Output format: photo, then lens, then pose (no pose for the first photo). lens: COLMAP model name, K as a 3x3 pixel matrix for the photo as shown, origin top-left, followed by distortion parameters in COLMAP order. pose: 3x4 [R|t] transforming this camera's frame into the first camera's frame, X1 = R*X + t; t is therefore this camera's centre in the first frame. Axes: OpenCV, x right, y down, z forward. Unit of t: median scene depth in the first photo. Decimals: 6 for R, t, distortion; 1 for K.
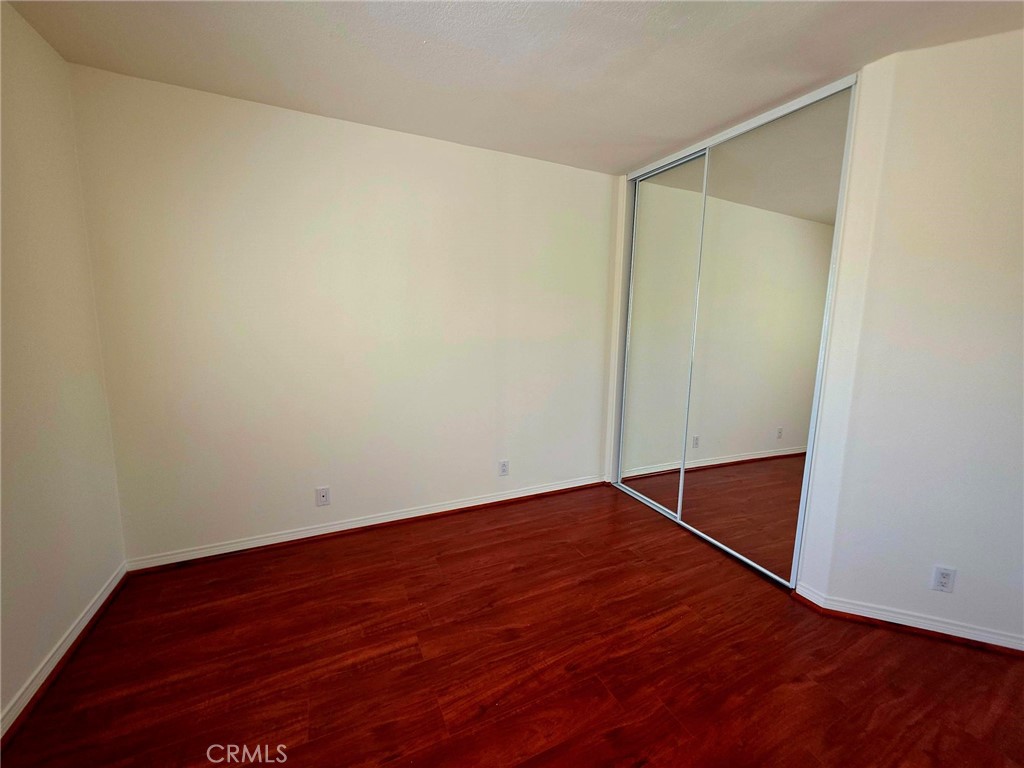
lens RADIAL K [[409.3, 0, 511.1], [0, 409.3, 383.5], [0, 0, 1]] dist [-0.001644, -0.000569]
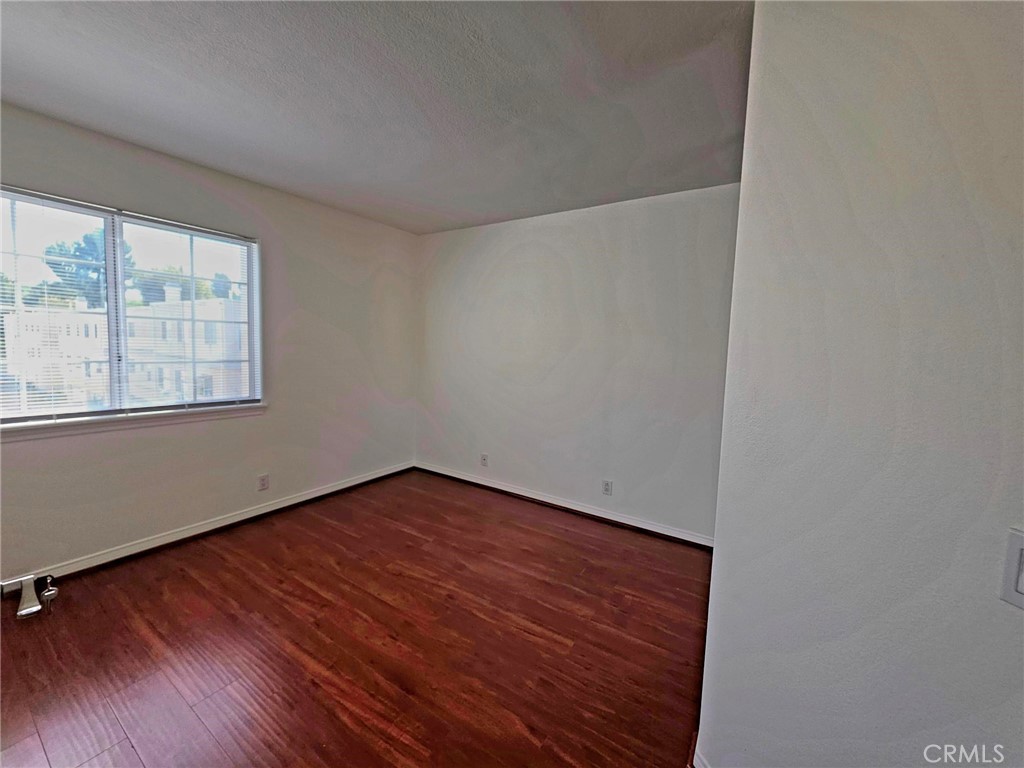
lens RADIAL K [[409.3, 0, 509.5], [0, 409.3, 380.7], [0, 0, 1]] dist [-0.001644, -0.000569]
pose [[0.522139, 0.085160, -0.848598, 1.162774], [-0.158024, 0.987433, 0.001861, -0.045393], [0.838093, 0.133127, 0.529035, 0.296388]]
